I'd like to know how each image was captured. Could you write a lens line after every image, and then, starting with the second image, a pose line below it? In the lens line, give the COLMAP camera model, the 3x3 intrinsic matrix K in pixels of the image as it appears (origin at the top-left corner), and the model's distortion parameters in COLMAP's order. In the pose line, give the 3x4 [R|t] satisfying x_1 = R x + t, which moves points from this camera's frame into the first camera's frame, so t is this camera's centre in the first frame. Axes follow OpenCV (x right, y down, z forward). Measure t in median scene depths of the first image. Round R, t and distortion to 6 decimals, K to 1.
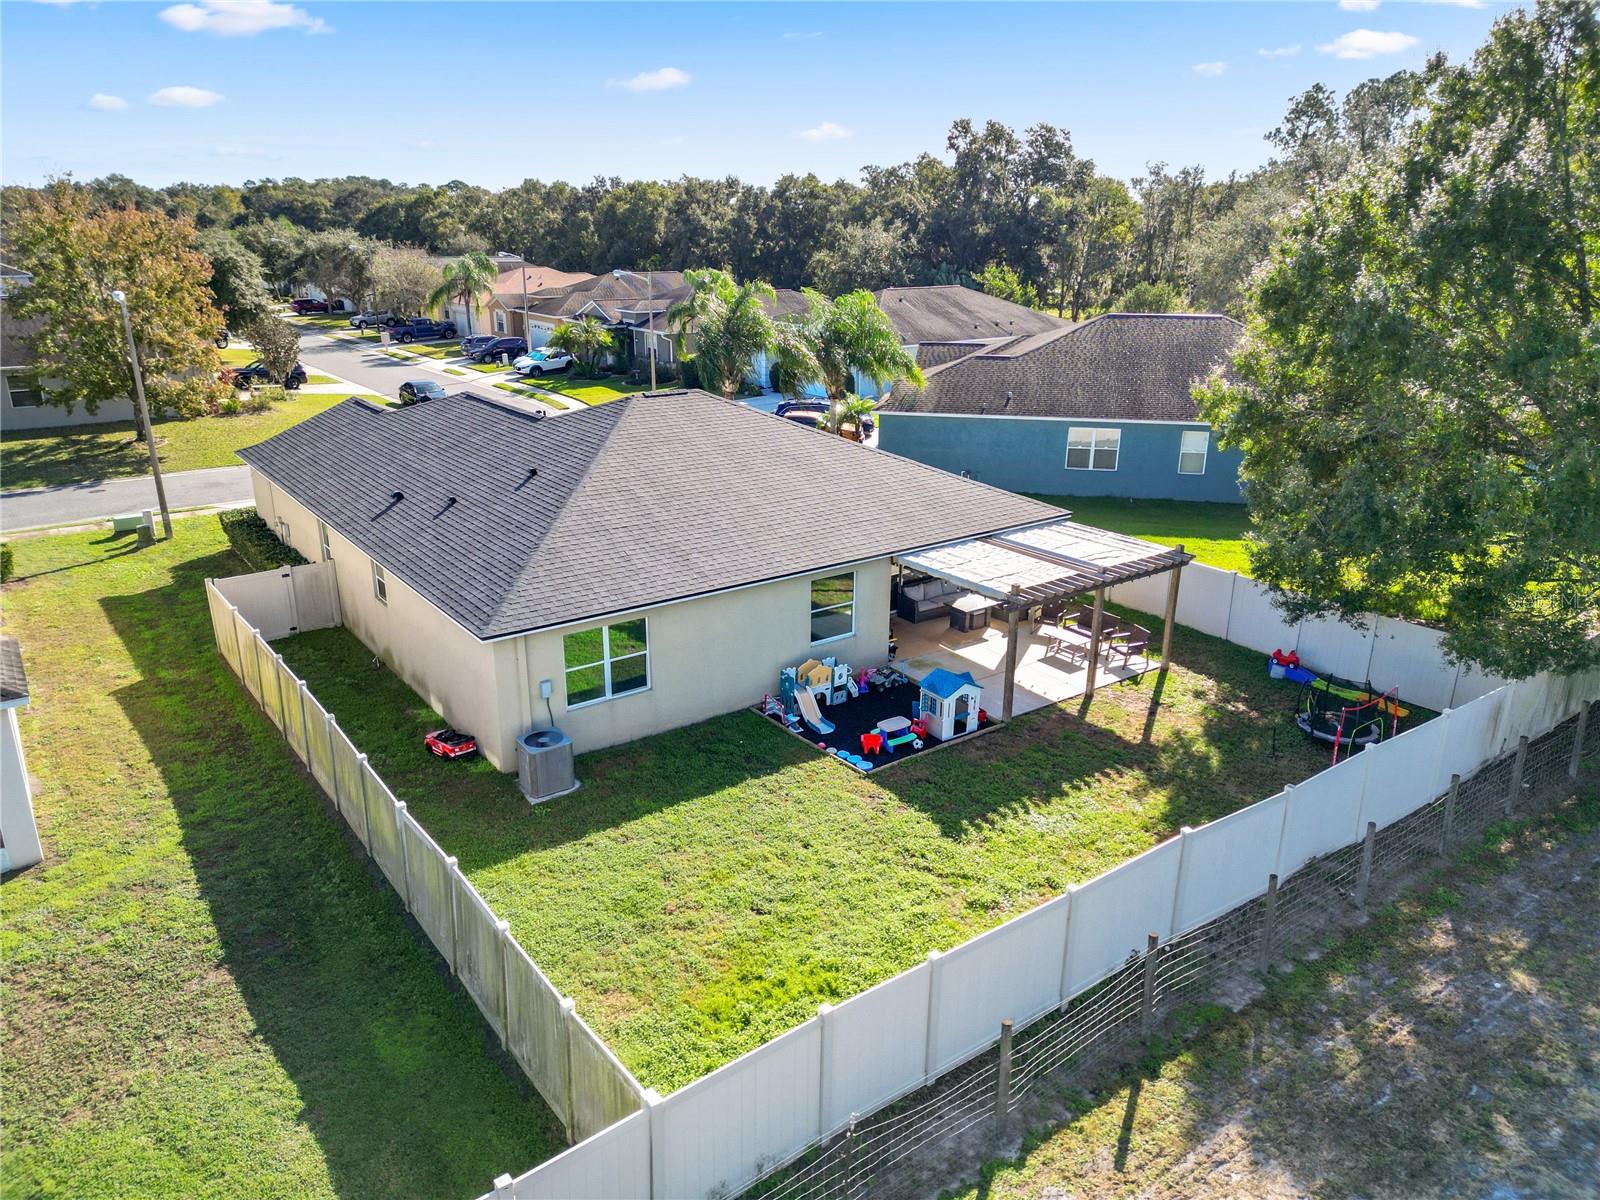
lens RADIAL K [[1119.5, 0, 797.8], [0, 1119.5, 598.9], [0, 0, 1]] dist [0.064298, -0.051740]
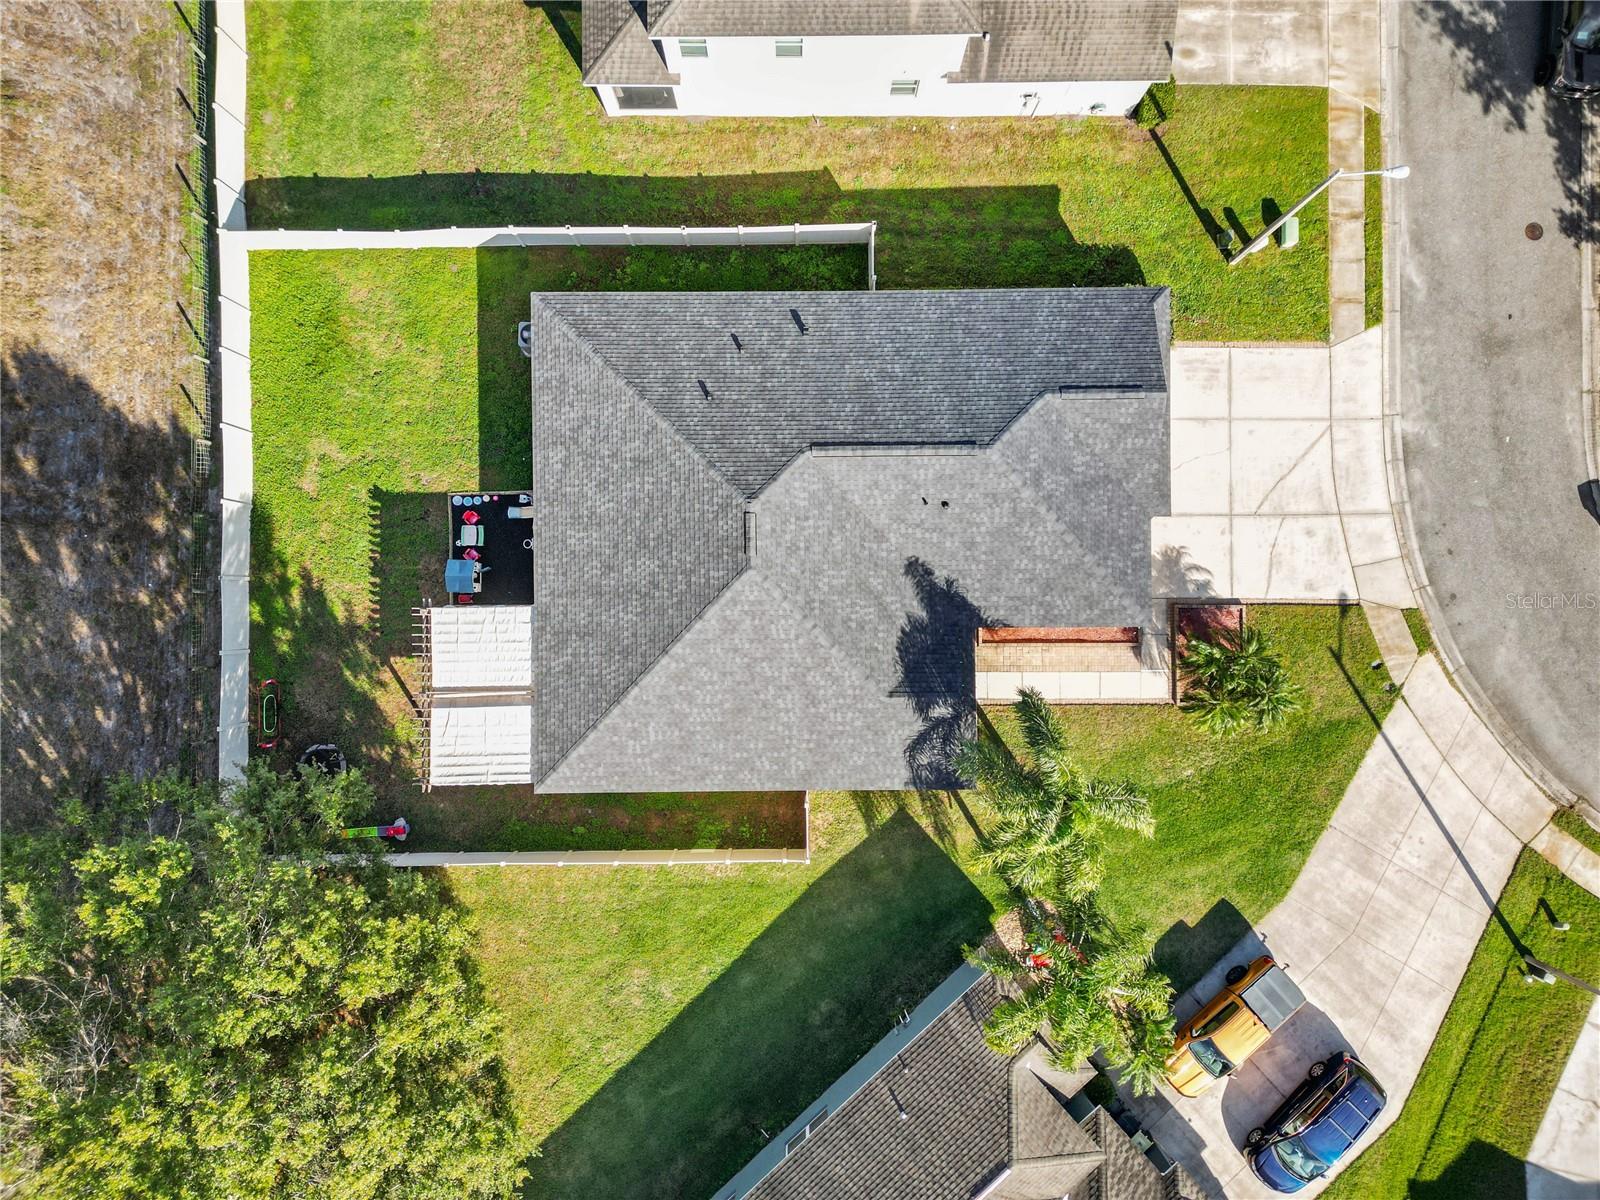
lens RADIAL K [[1119.5, 0, 797.9], [0, 1119.5, 599.8], [0, 0, 1]] dist [0.064298, -0.051740]
pose [[-0.583708, 0.811889, -0.011054, -0.107310], [-0.265783, -0.178186, 0.947423, -1.707624], [0.767232, 0.555956, 0.319794, 0.946810]]
